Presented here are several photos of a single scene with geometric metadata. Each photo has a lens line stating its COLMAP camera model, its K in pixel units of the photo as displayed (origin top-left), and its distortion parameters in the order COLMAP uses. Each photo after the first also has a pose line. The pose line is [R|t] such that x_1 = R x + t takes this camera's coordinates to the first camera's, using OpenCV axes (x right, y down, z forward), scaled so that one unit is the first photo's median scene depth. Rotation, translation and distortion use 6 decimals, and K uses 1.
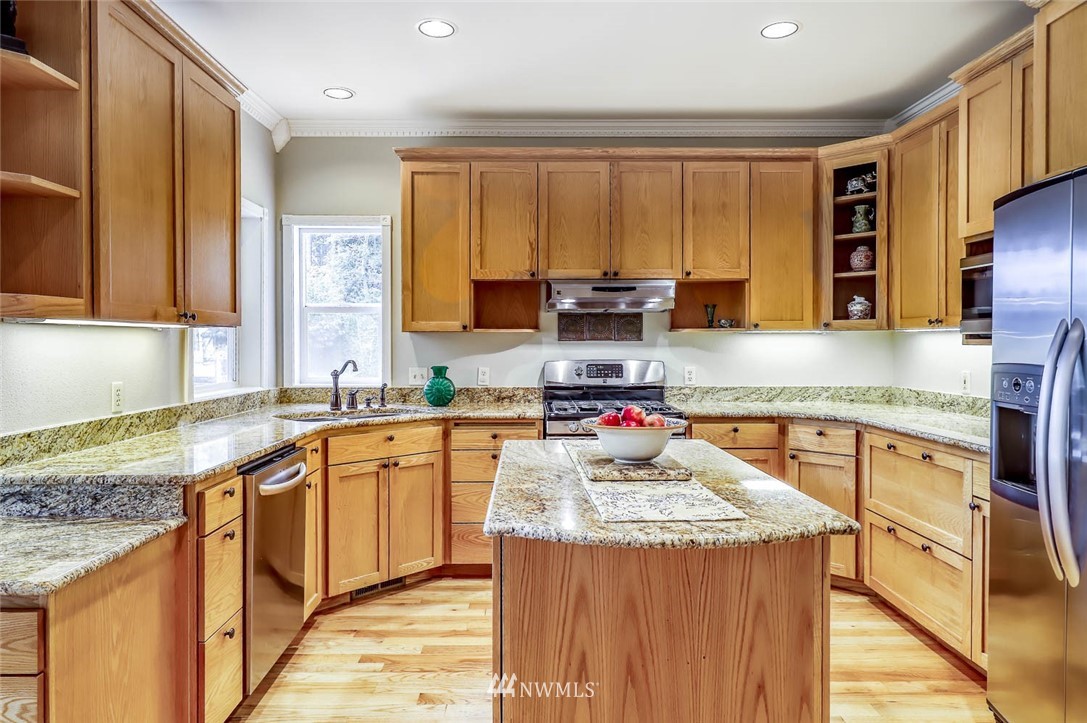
lens RADIAL K [[691.2, 0, 536.9], [0, 691.2, 355.8], [0, 0, 1]] dist [-0.000949, -0.001358]
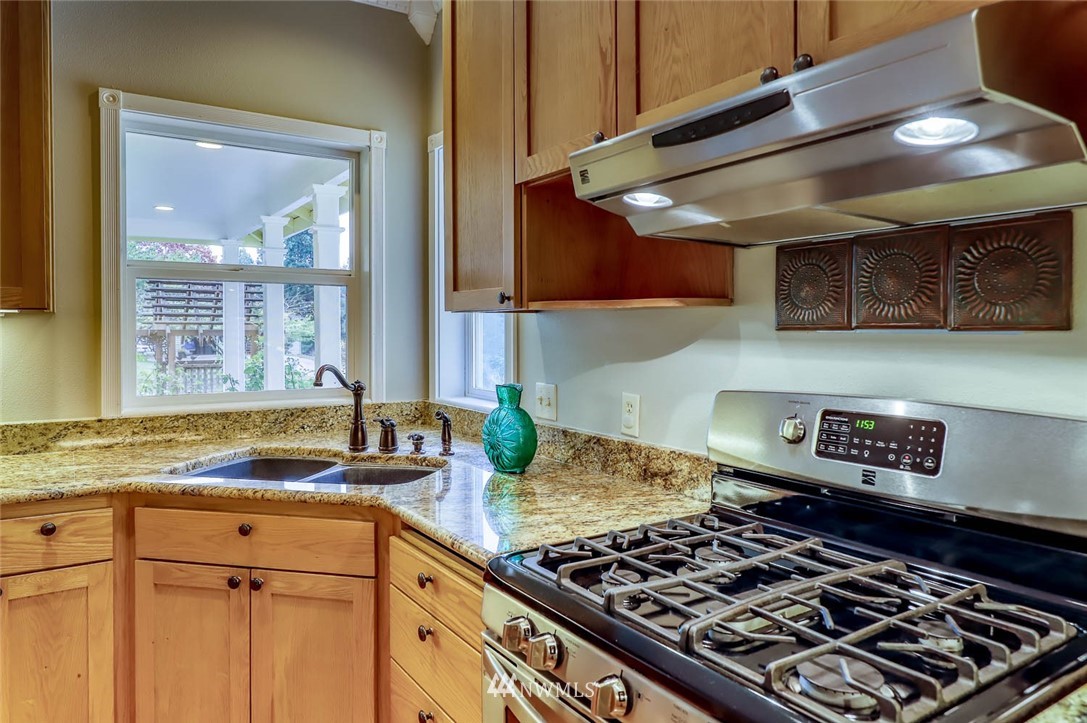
lens RADIAL K [[716.9, 0, 540.5], [0, 716.9, 338.2], [0, 0, 1]] dist [-0.000686, 0.001250]
pose [[0.541409, 0.010563, -0.840693, 0.283914], [-0.017930, 0.999839, 0.001016, -0.017788], [0.840568, 0.014524, 0.541511, 0.779701]]
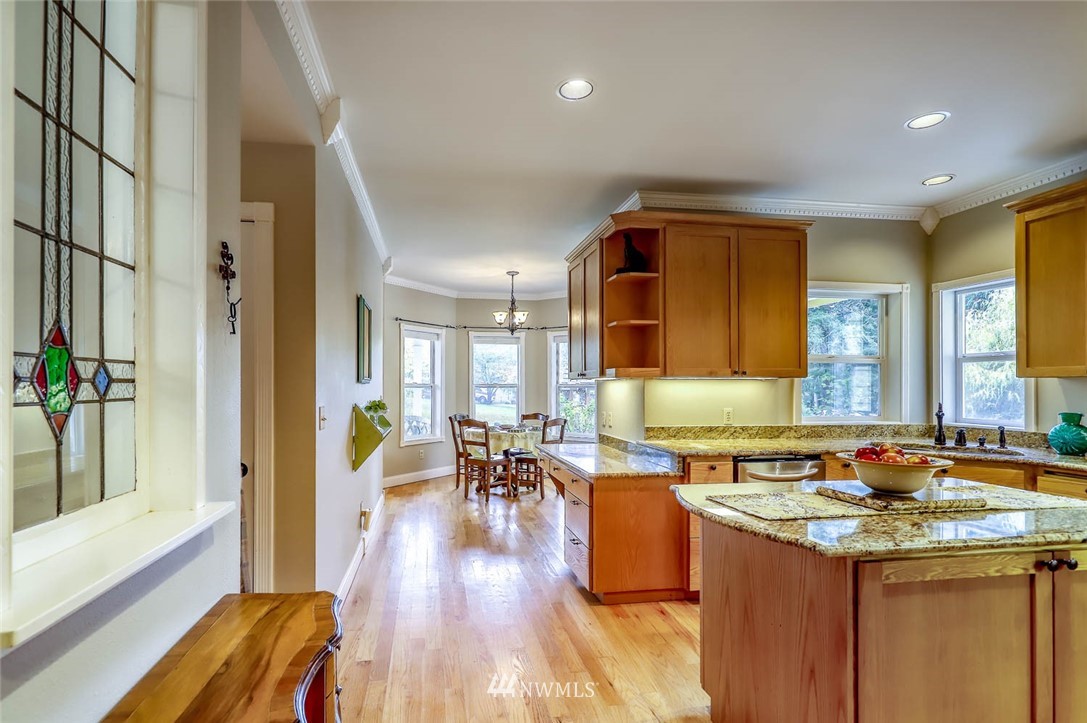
lens RADIAL K [[514.1, 0, 518.0], [0, 514.1, 383.5], [0, 0, 1]] dist [0.016780, -0.000608]
pose [[0.156627, -0.006712, -0.987635, 0.466219], [-0.019149, 0.999768, -0.009832, -0.003579], [0.987472, 0.020452, 0.156462, 0.136135]]
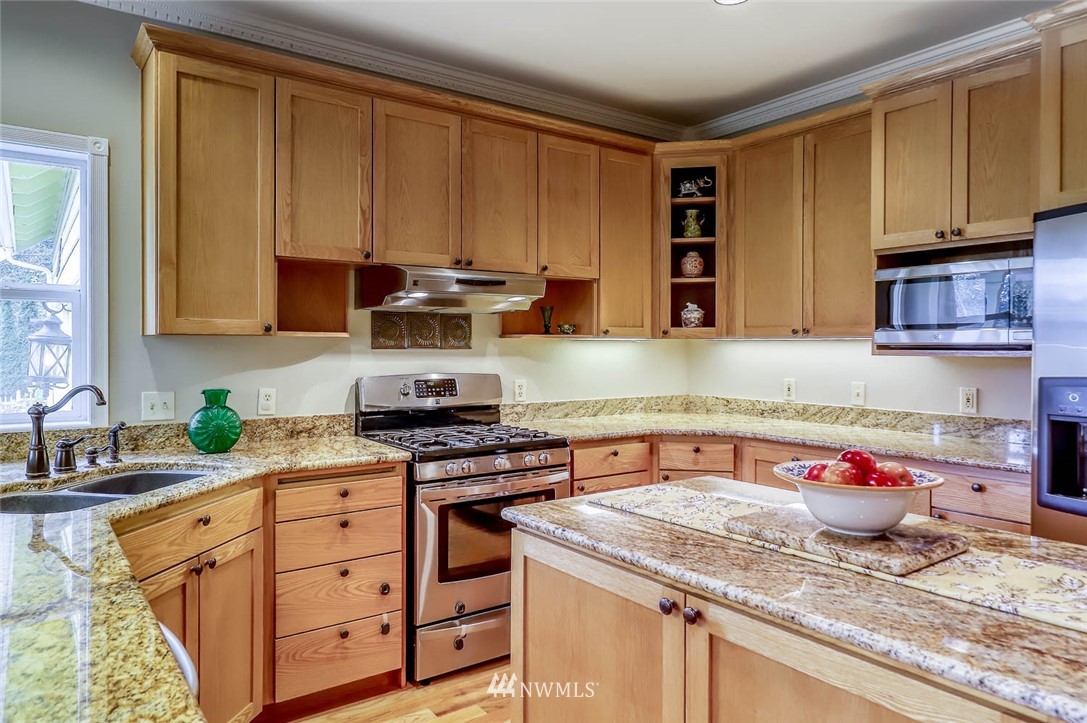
lens RADIAL K [[700.5, 0, 525.5], [0, 700.5, 354.5], [0, 0, 1]] dist [-0.000174, 0.001204]
pose [[0.825643, -0.004319, 0.564177, -0.276741], [0.008401, 0.999954, -0.004640, -0.011884], [-0.564131, 0.008571, 0.825641, 0.319487]]
